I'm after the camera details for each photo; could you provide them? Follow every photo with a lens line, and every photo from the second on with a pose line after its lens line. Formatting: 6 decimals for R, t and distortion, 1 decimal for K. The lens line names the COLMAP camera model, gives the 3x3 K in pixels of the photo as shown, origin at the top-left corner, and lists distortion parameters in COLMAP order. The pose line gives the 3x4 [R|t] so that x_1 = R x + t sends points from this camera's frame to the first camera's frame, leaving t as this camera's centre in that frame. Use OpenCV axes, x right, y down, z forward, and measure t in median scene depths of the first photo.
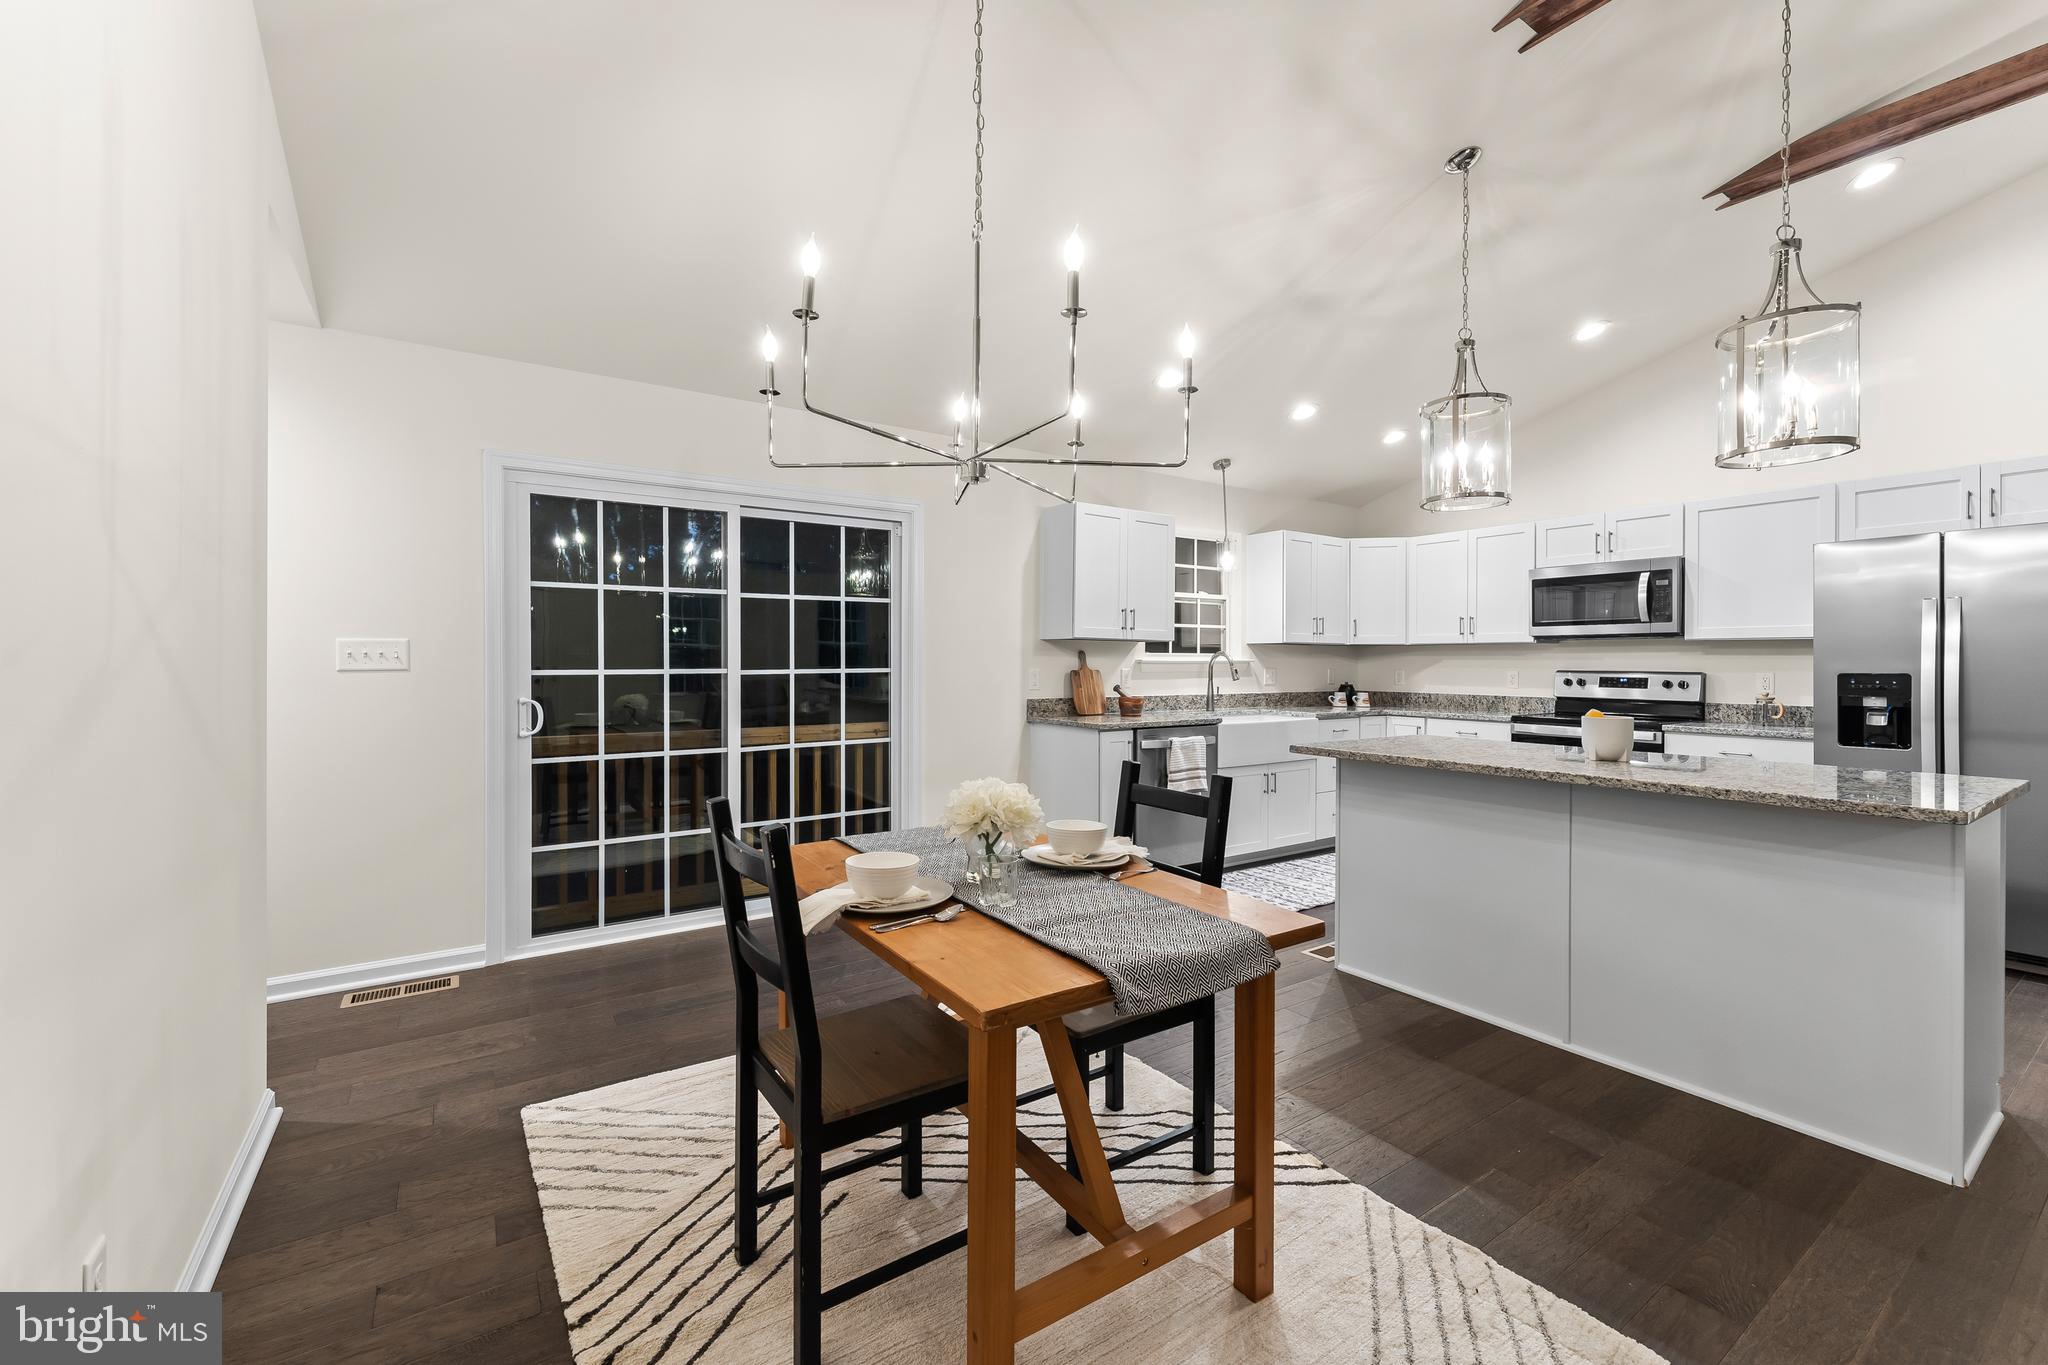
lens RADIAL K [[824.8, 0, 1031.1], [0, 824.8, 666.6], [0, 0, 1]] dist [0.001498, 0.000347]
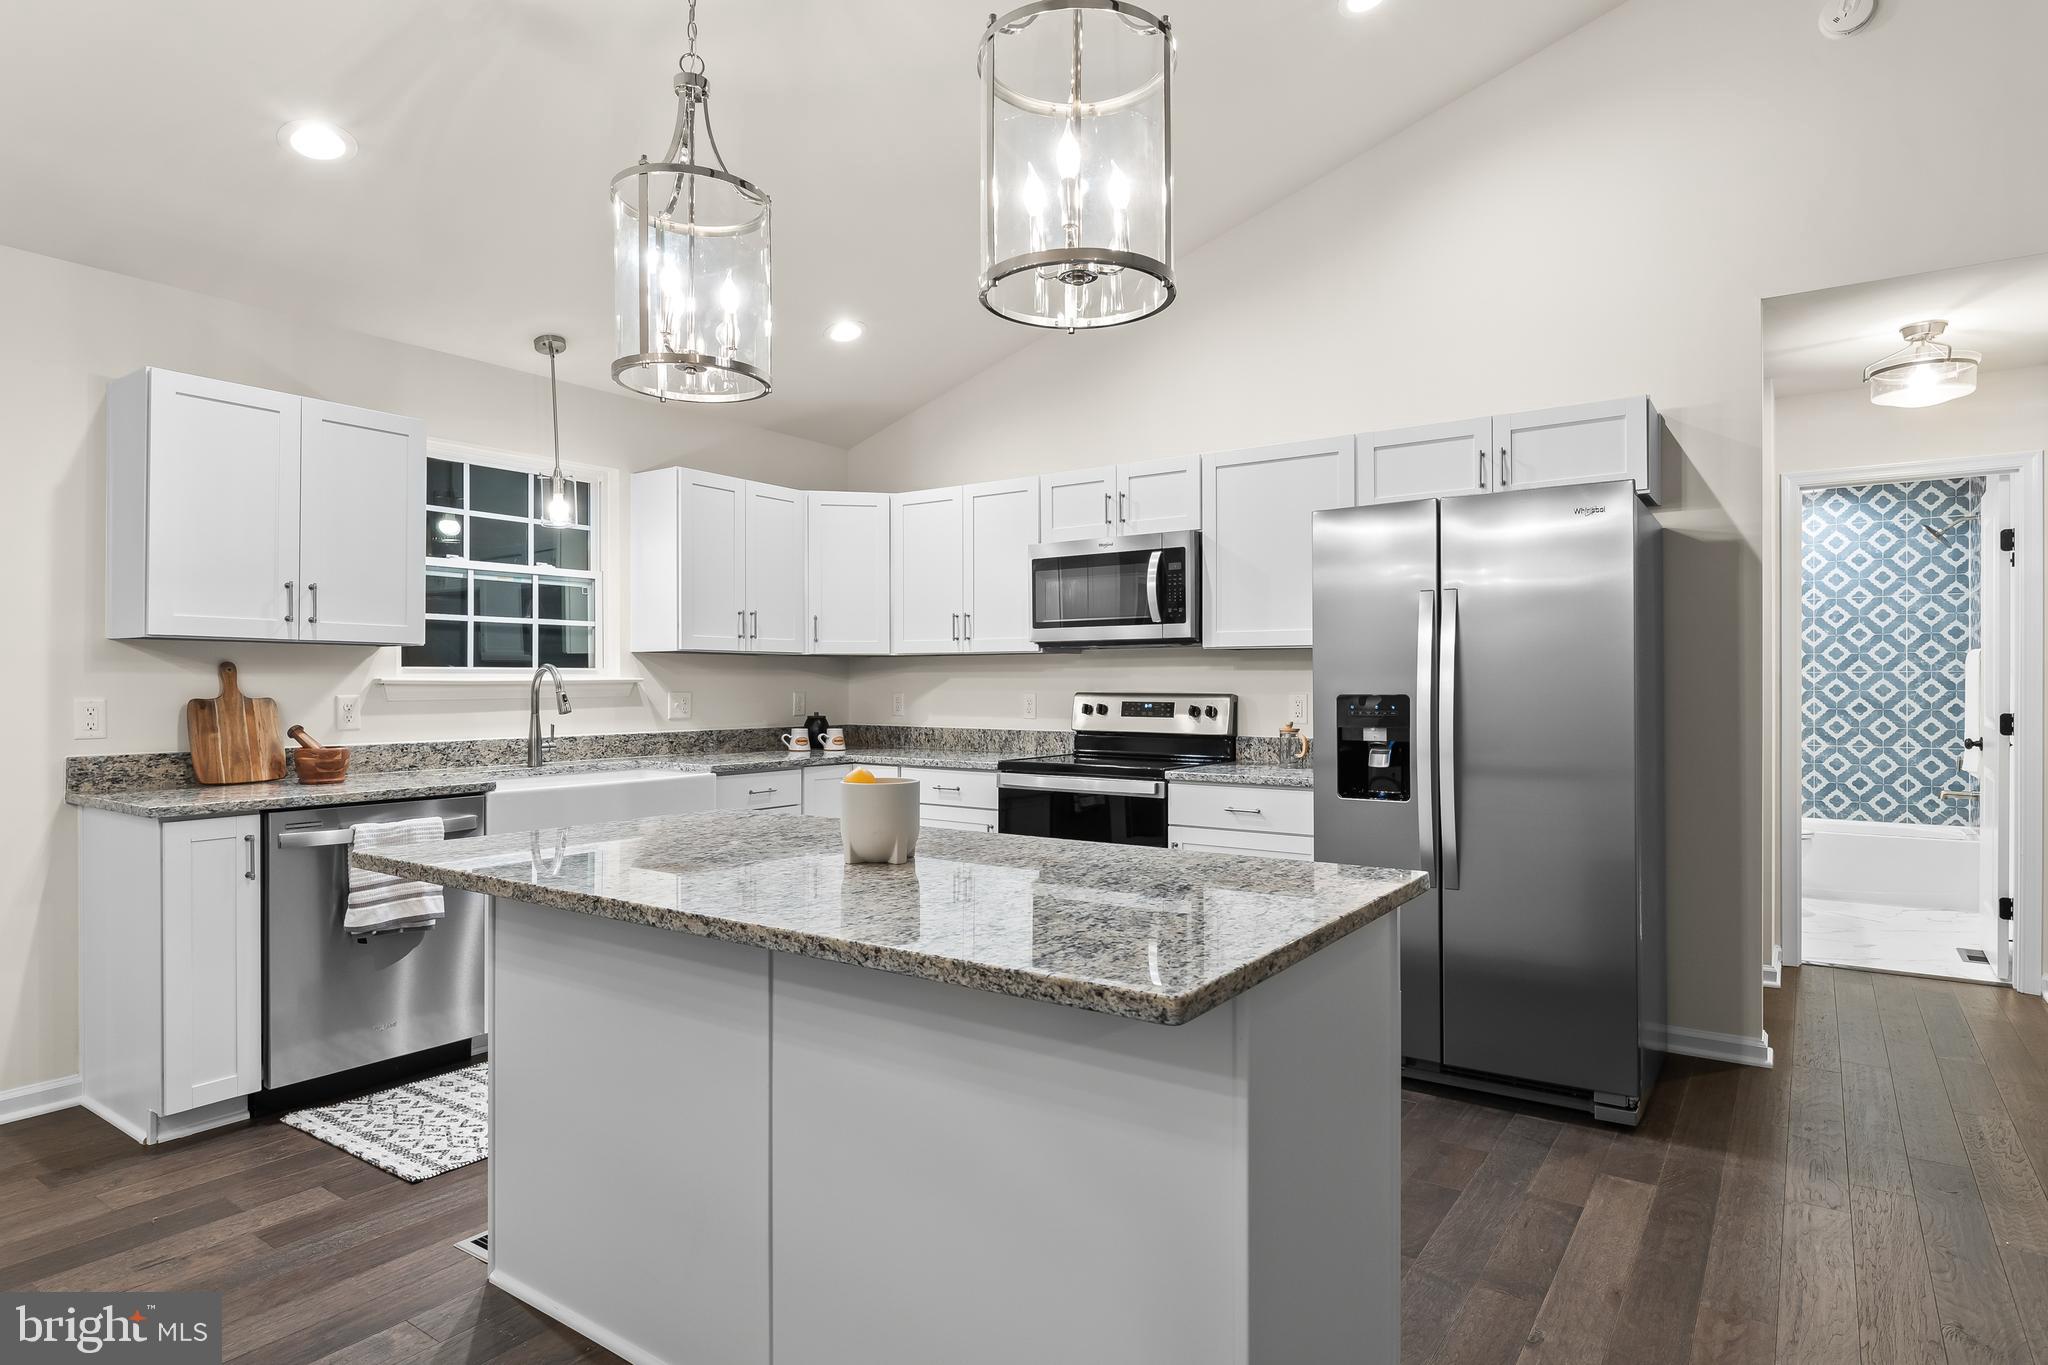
lens RADIAL K [[1095.6, 0, 1046.7], [0, 1095.6, 685.7], [0, 0, 1]] dist [0.002437, -0.001847]
pose [[0.931635, -0.004652, 0.363364, 0.307123], [0.005620, 0.999983, -0.001607, 0.000249], [-0.363351, 0.003539, 0.931646, 0.165259]]
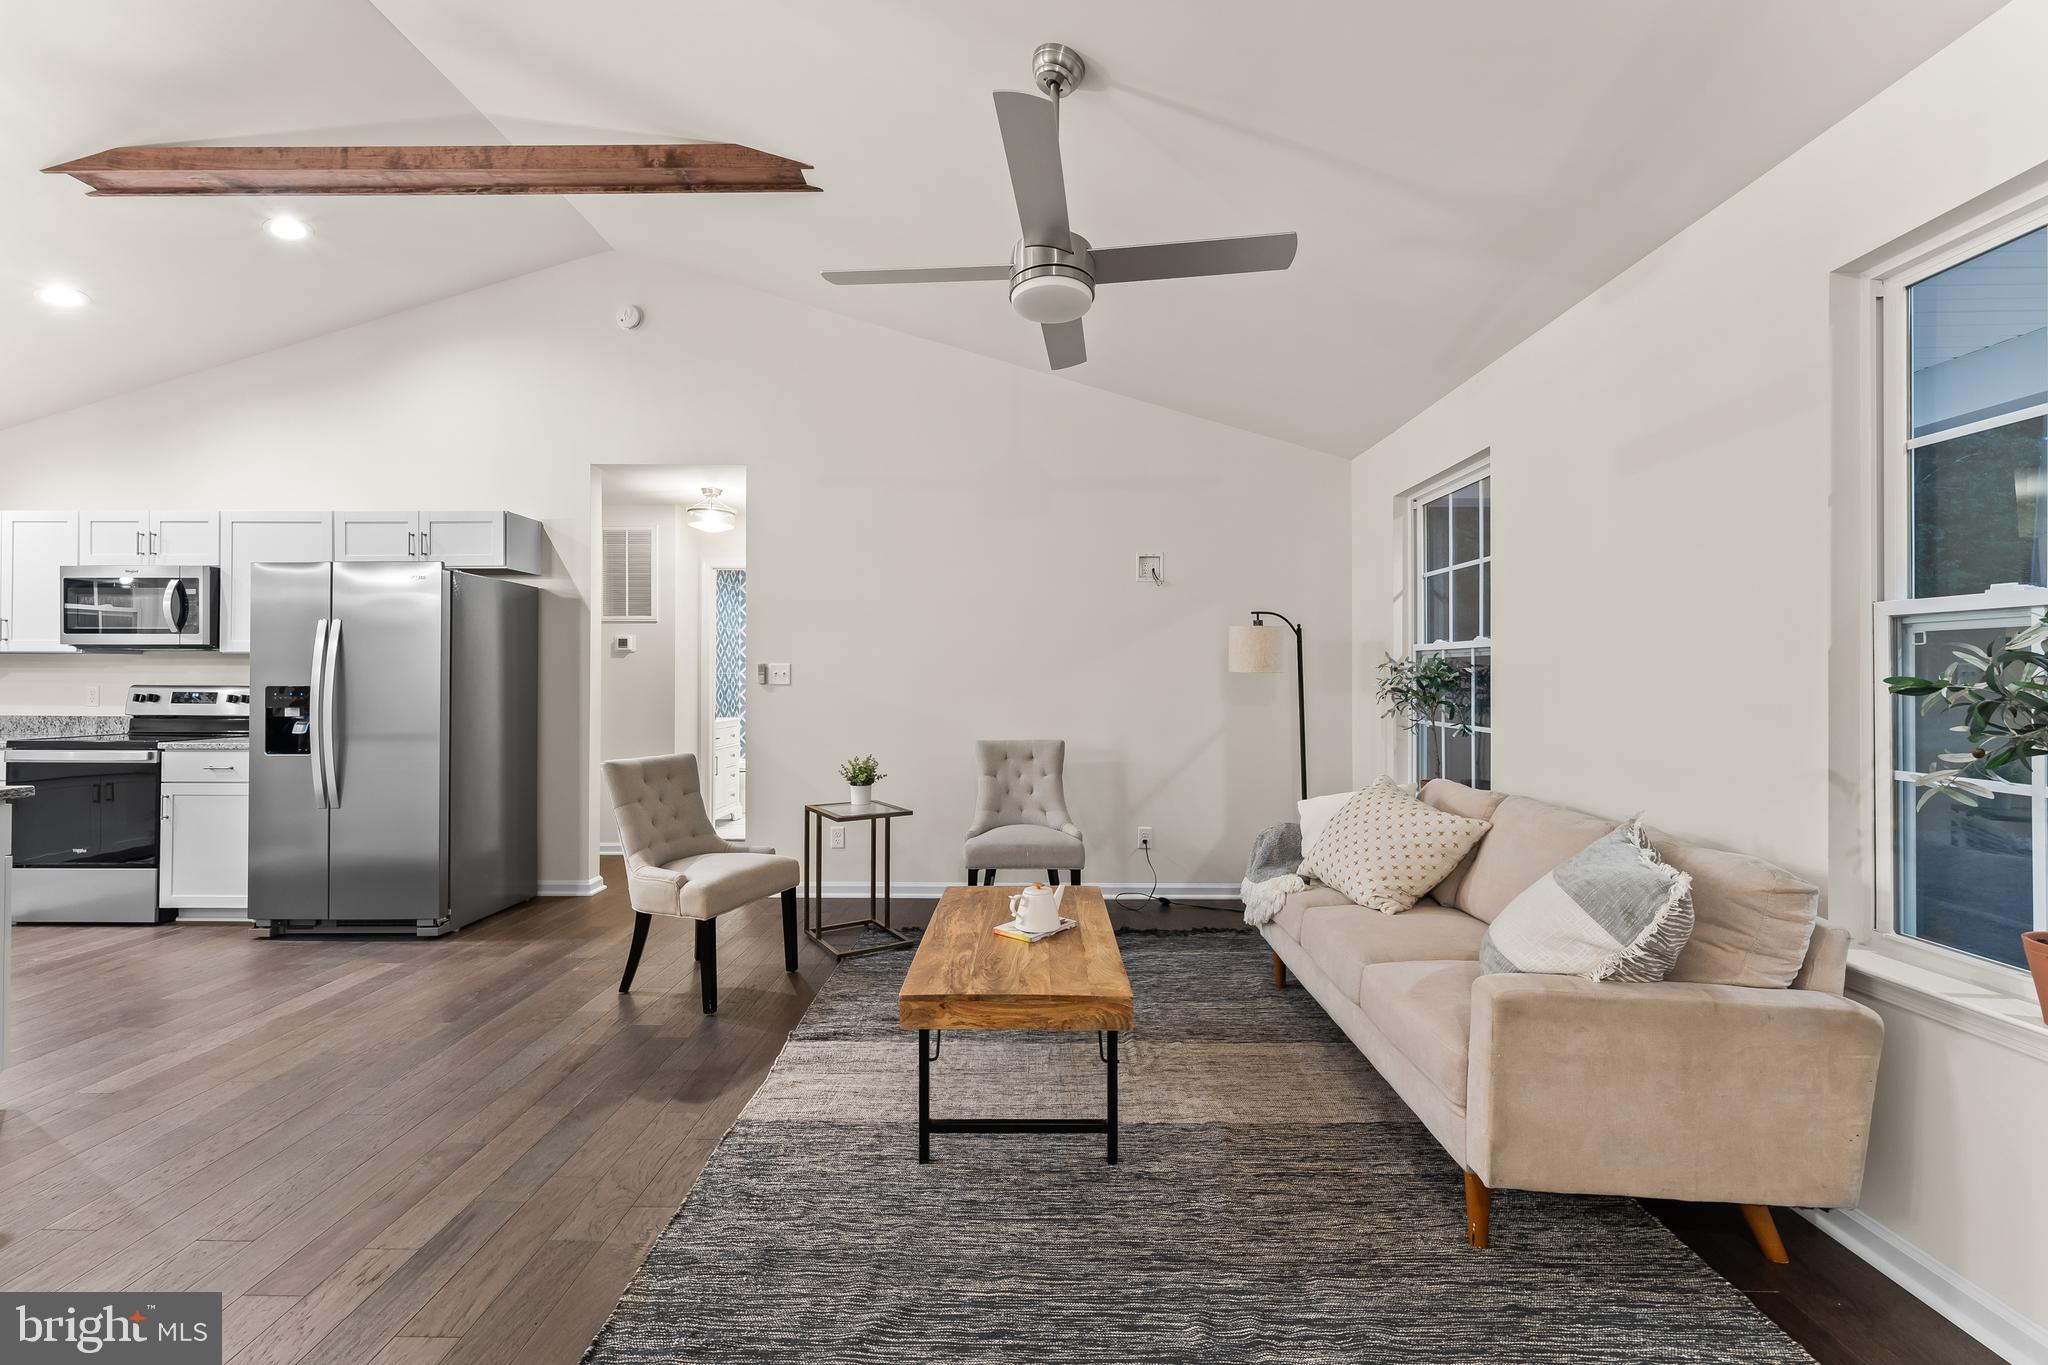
lens RADIAL K [[824.8, 0, 1021.7], [0, 824.8, 675.1], [0, 0, 1]] dist [0.001498, 0.000347]
pose [[0.577321, 0.003627, 0.816509, 0.510286], [0.002240, 0.999979, -0.006026, 0.001722], [-0.816514, 0.005308, 0.577301, -0.307336]]
